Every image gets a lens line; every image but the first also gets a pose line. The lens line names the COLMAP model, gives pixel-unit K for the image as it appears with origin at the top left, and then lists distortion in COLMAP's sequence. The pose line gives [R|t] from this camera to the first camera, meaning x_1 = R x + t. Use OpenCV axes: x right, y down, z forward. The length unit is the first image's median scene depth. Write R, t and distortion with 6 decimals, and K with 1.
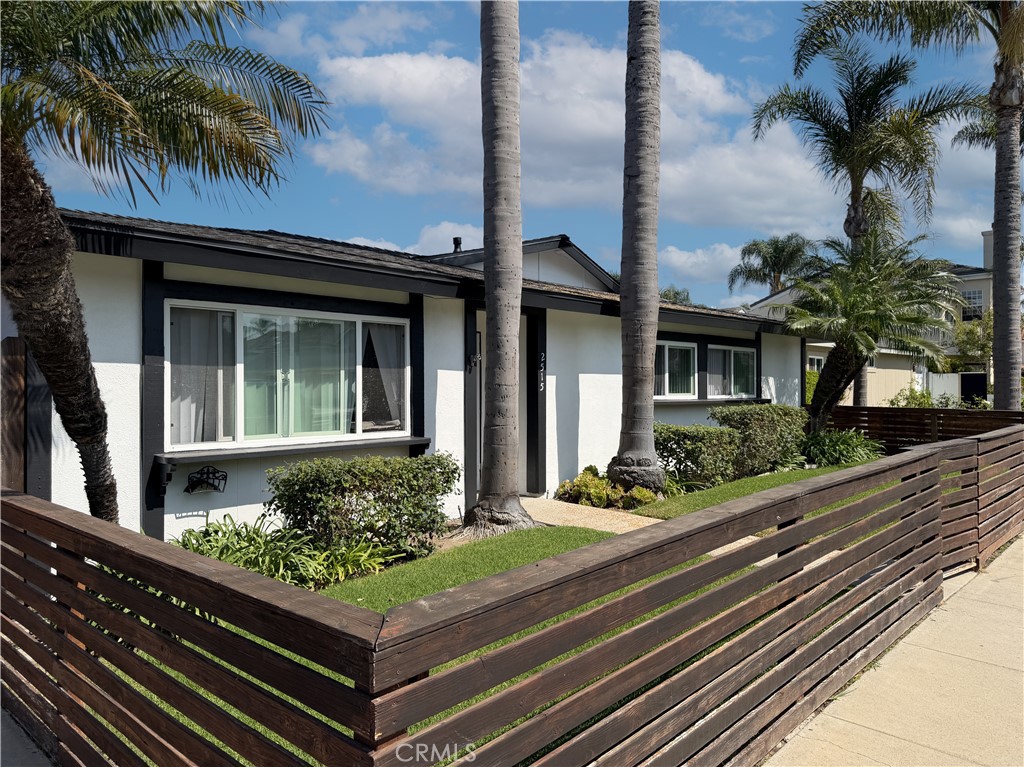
lens RADIAL K [[719.7, 0, 512.0], [0, 719.7, 383.5], [0, 0, 1]] dist [0.111921, 0.000194]
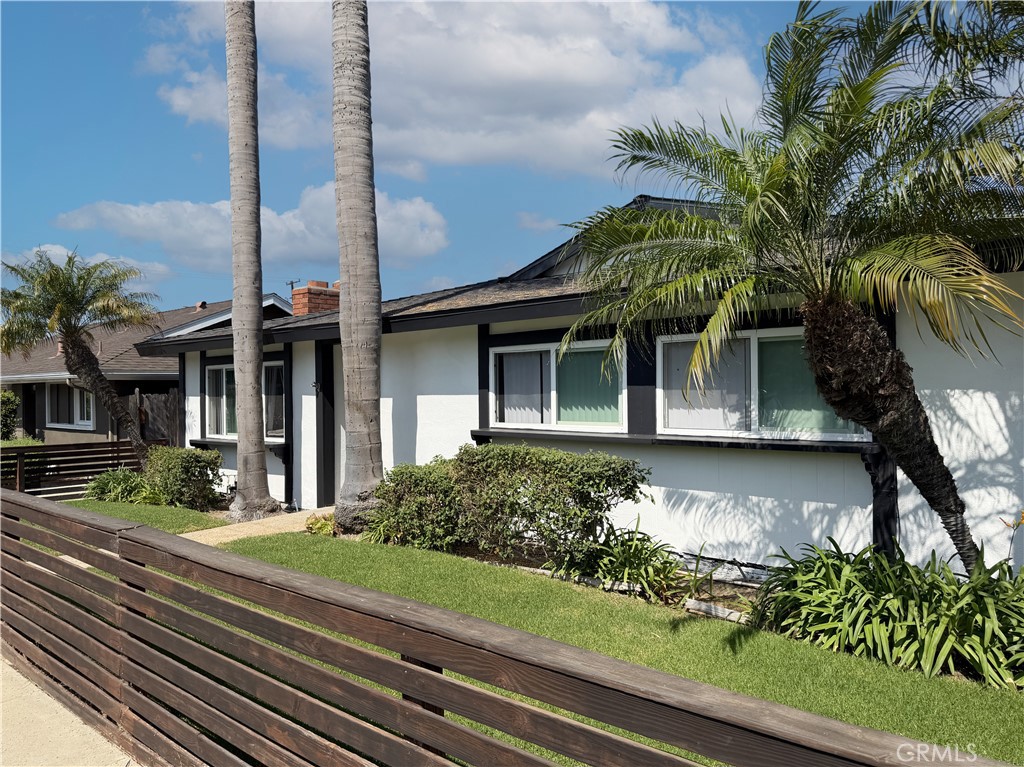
lens RADIAL K [[719.7, 0, 512.0], [0, 719.7, 383.5], [0, 0, 1]] dist [0.111921, 0.000194]
pose [[0.042285, -0.034942, -0.998494, 0.935103], [-0.003752, 0.999376, -0.035131, 0.003319], [0.999099, 0.005232, 0.042127, 0.984526]]
